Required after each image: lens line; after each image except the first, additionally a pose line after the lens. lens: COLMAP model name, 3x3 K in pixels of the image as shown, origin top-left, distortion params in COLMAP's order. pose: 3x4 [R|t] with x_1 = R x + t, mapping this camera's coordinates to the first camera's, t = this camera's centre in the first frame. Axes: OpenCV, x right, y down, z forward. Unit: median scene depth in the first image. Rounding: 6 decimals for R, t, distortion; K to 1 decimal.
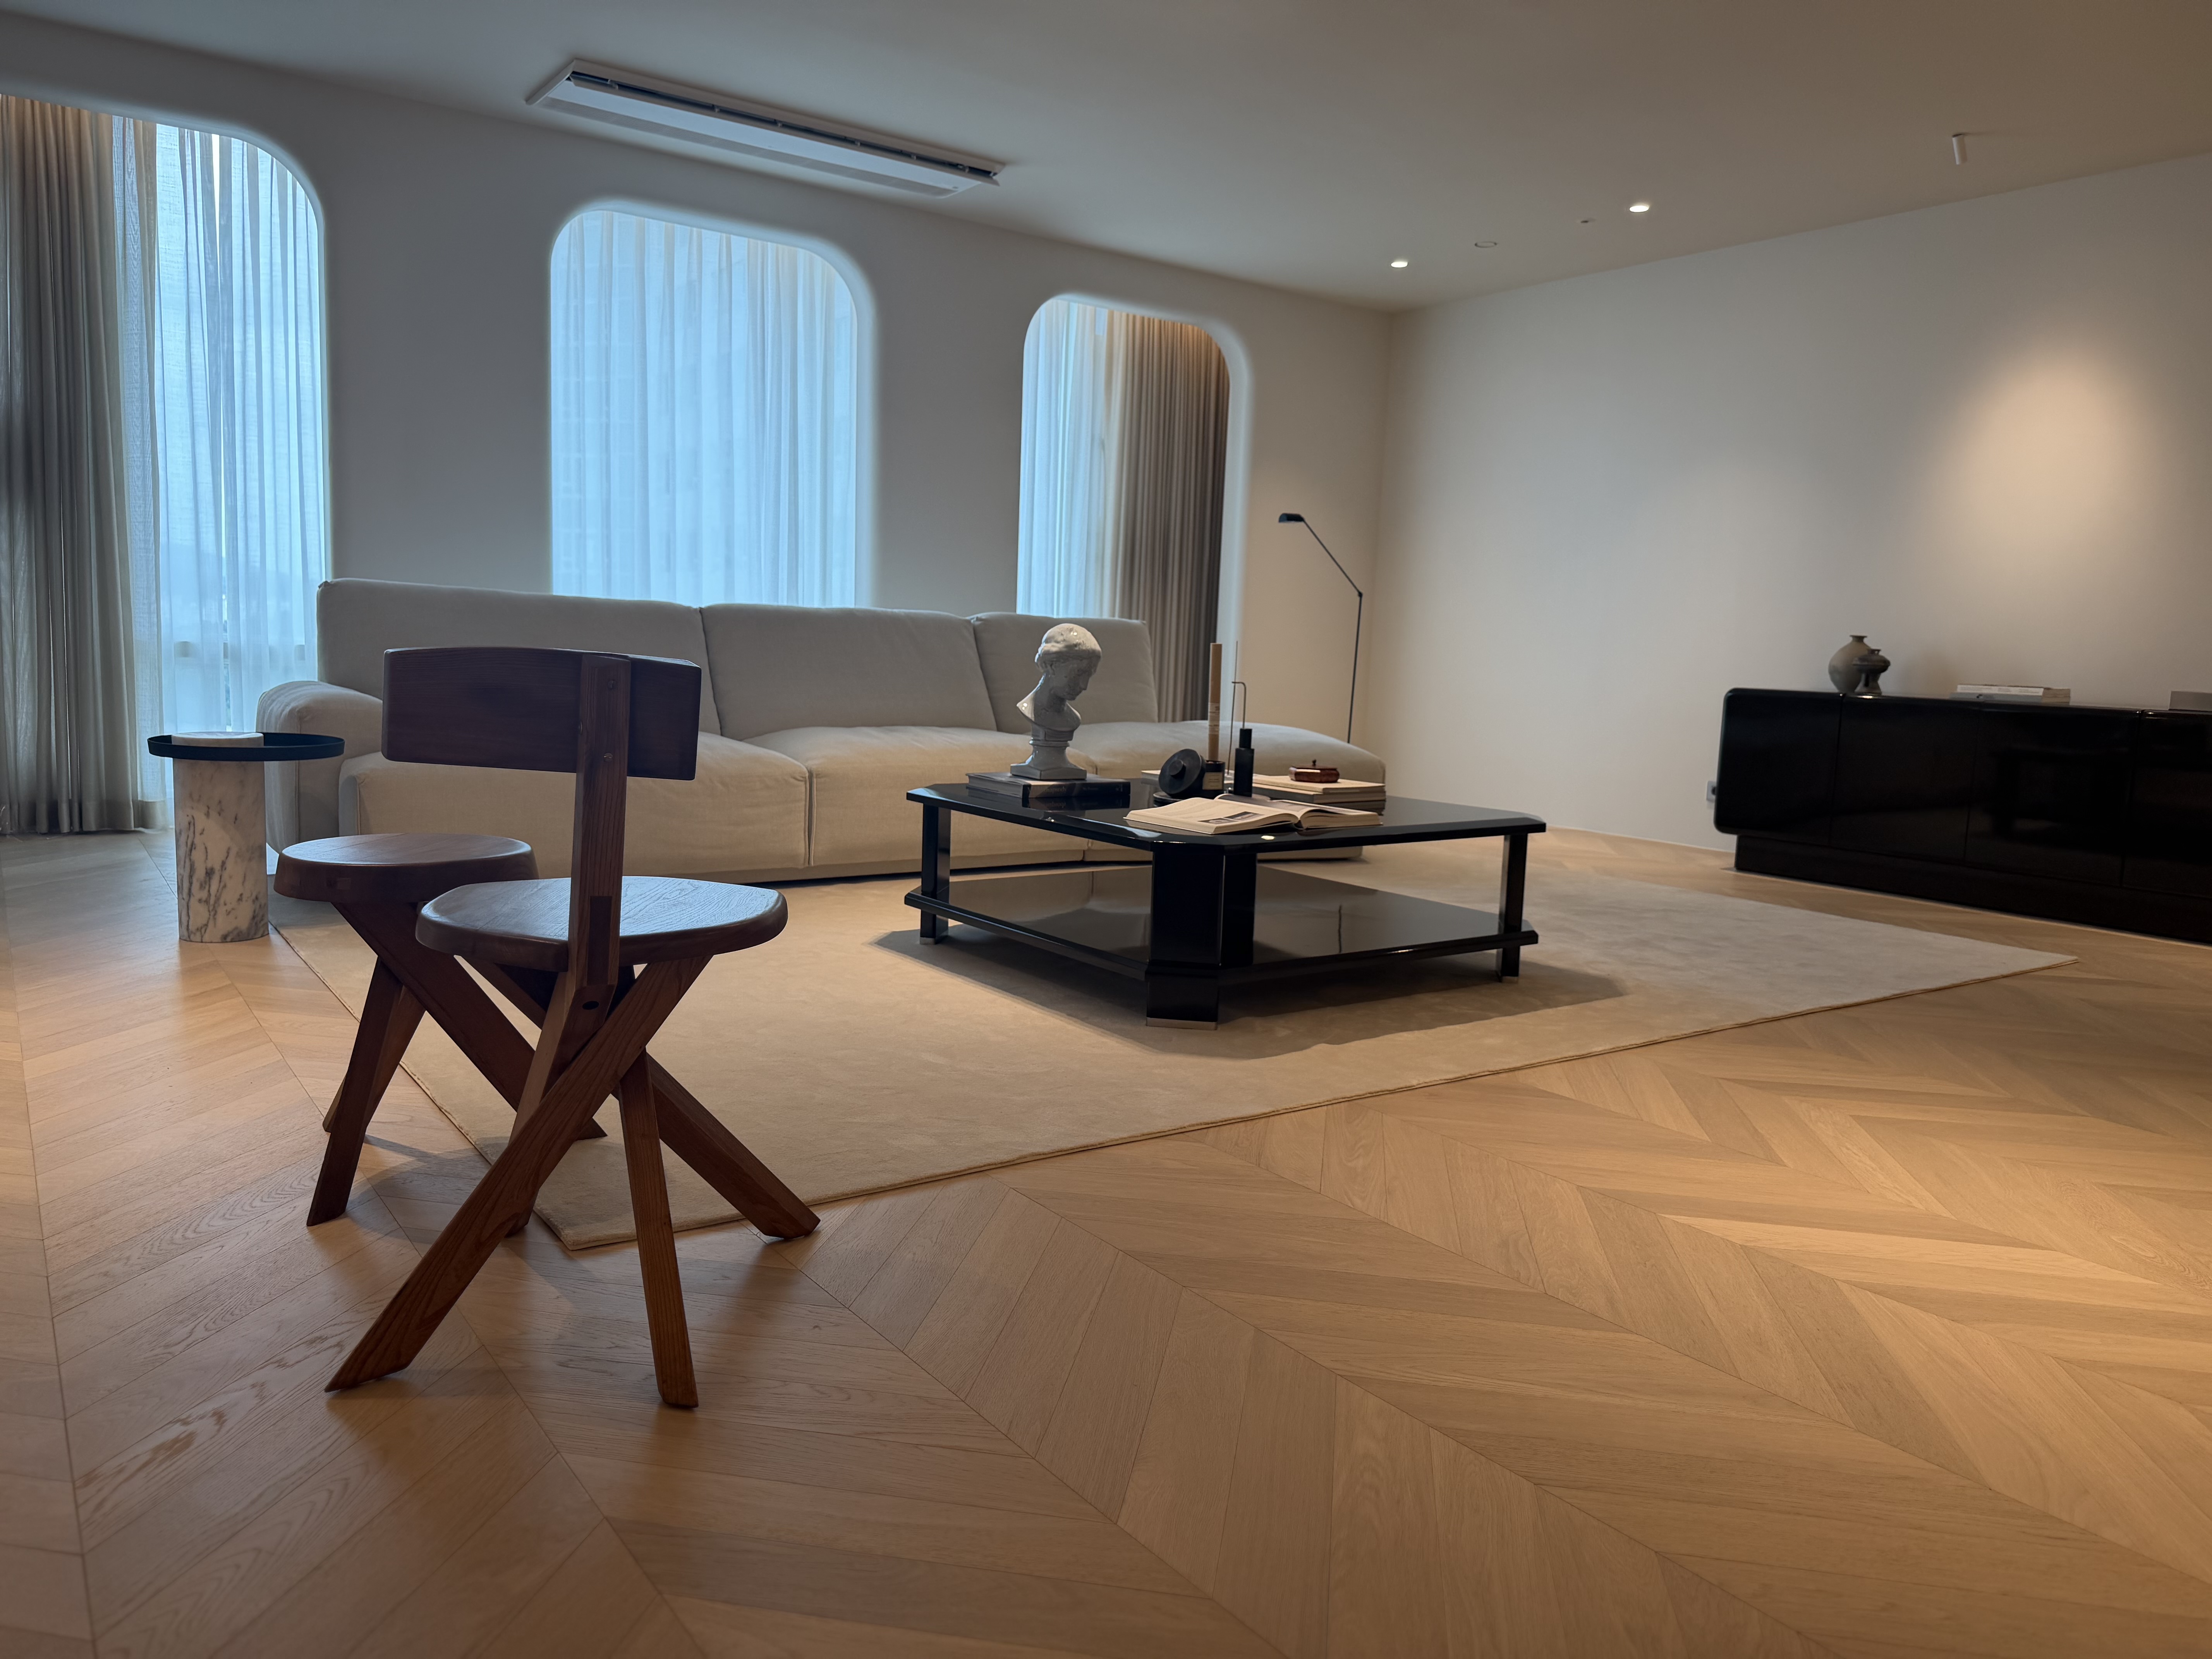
lens RADIAL K [[1569.0, 0, 1103.6], [0, 1569.0, 835.1], [0, 0, 1]] dist [0.061325, -0.074829]
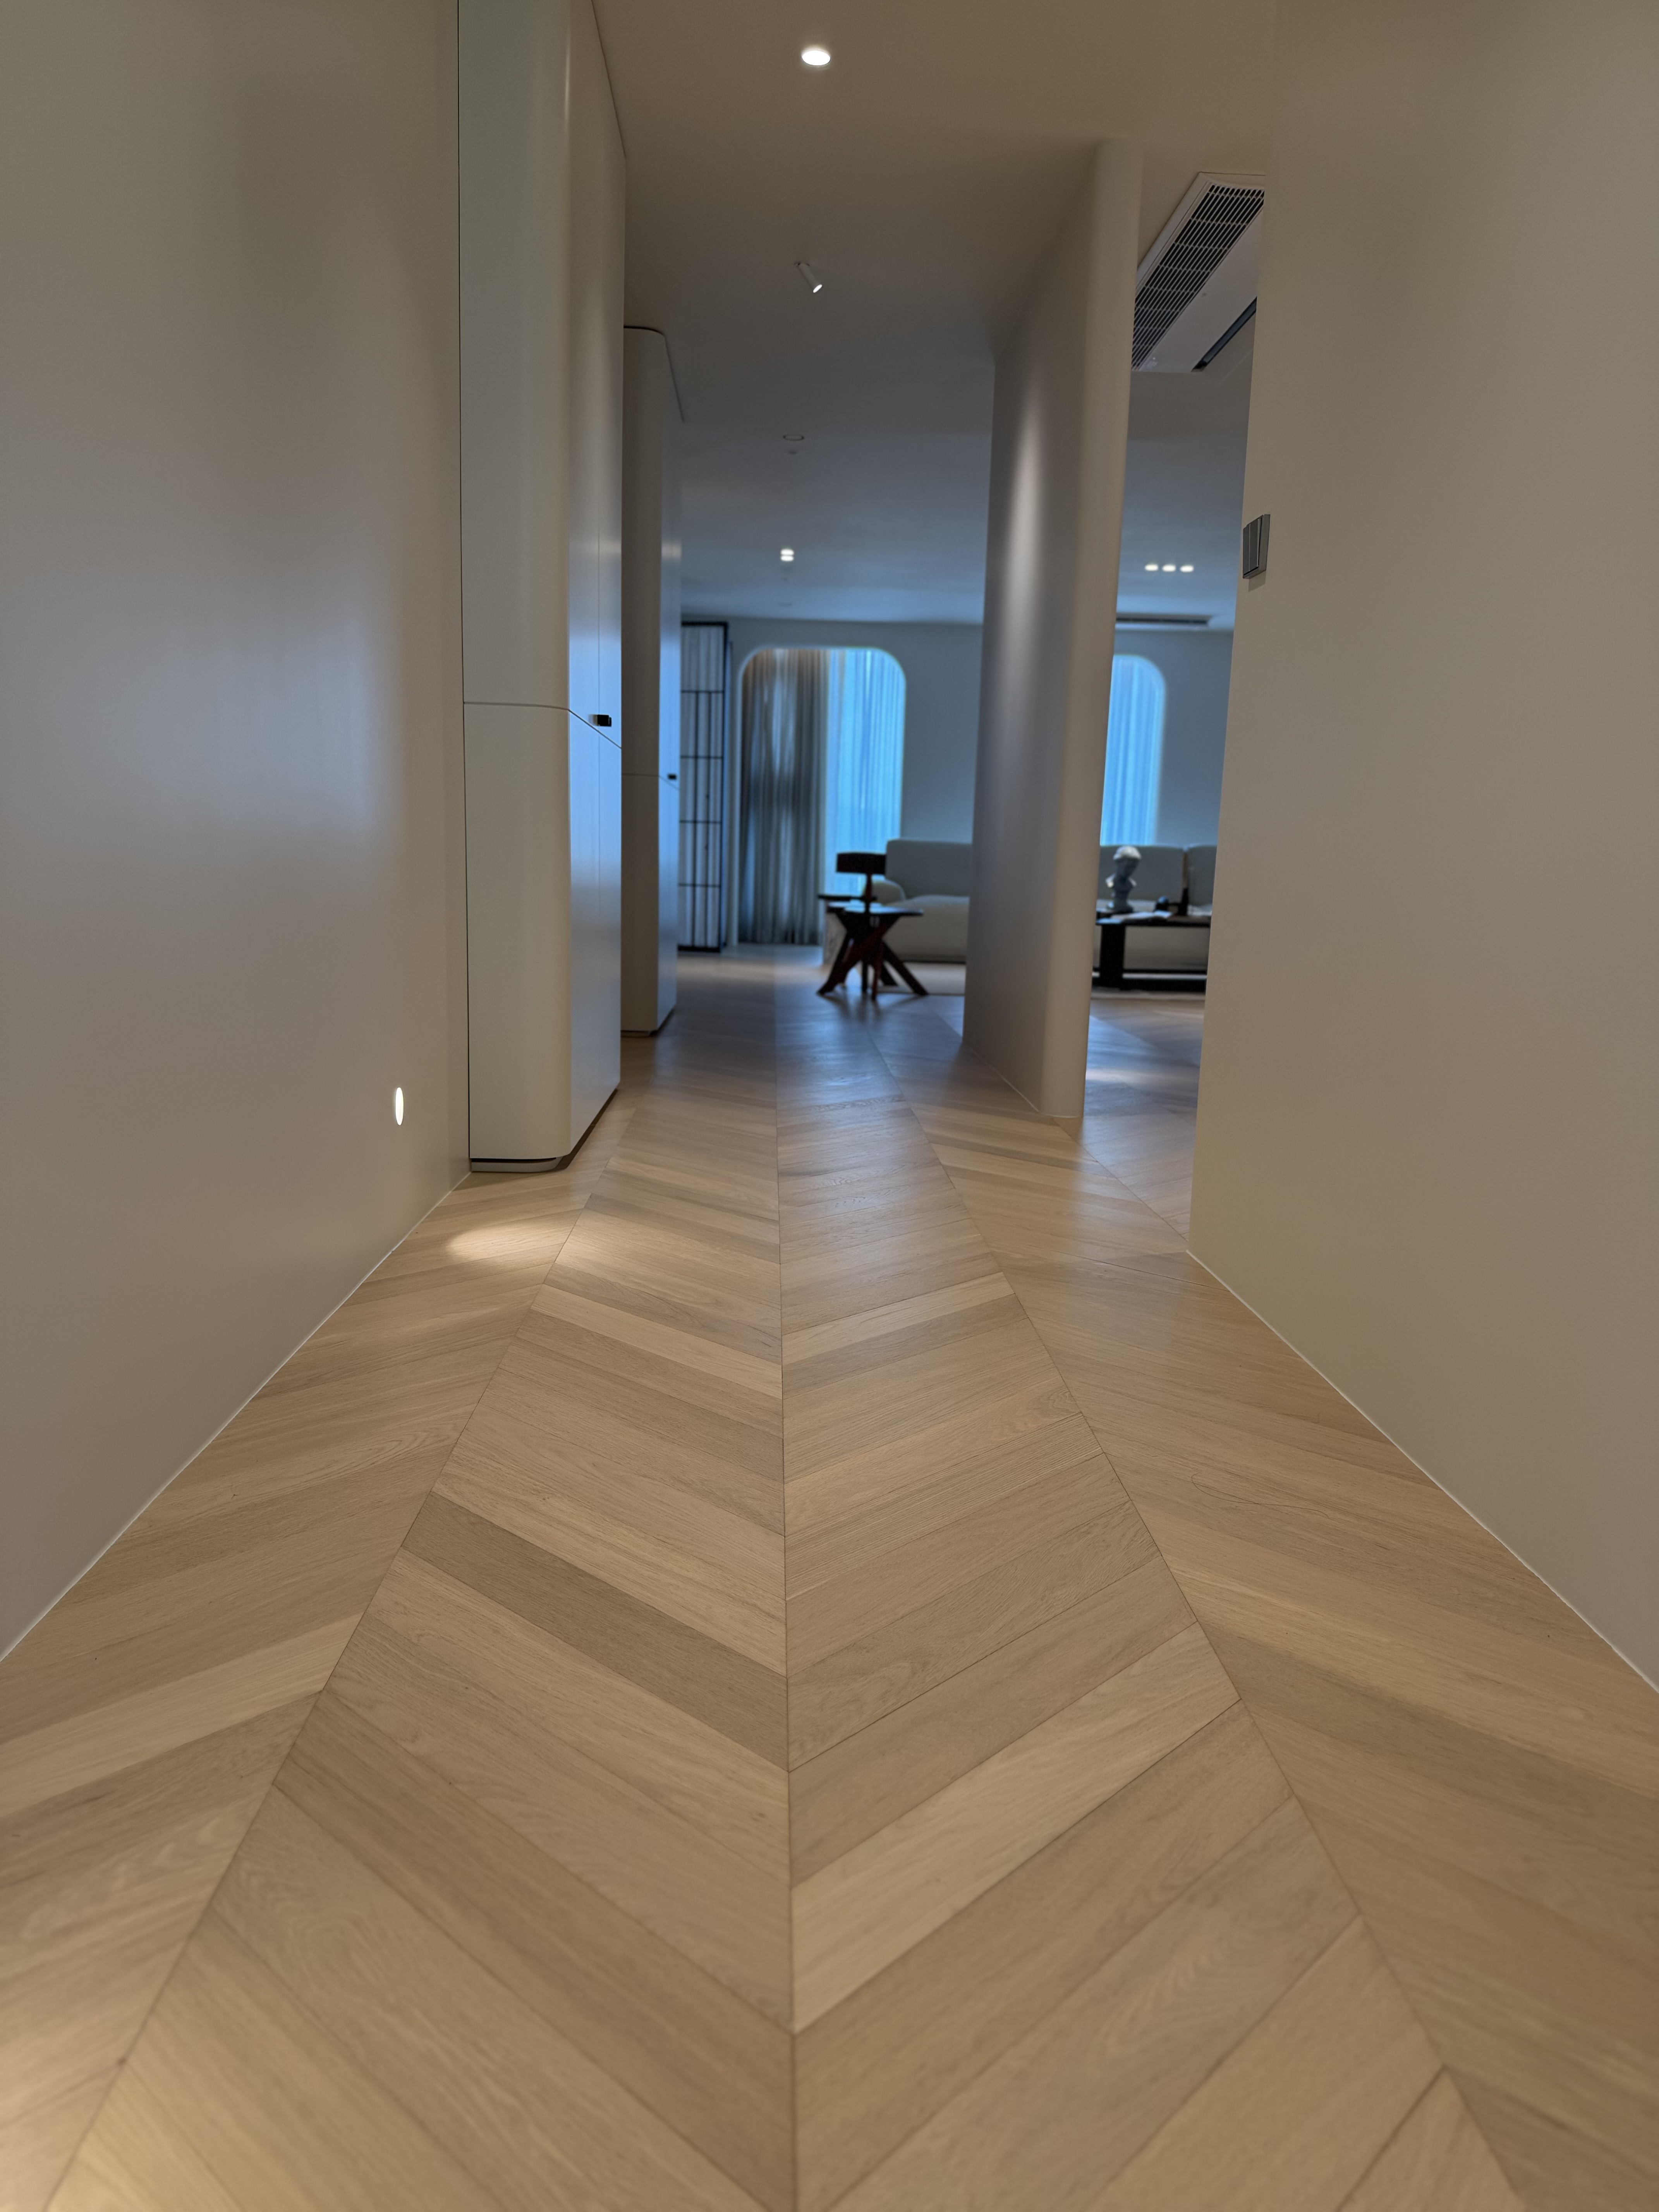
lens RADIAL K [[1570.3, 0, 771.9], [0, 1570.3, 1144.6], [0, 0, 1]] dist [-0.001610, -0.001247]
pose [[0.816214, 0.088066, -0.570999, 1.001695], [-0.067964, 0.996088, 0.056477, 0.237793], [0.573739, -0.007289, 0.819006, -1.392353]]
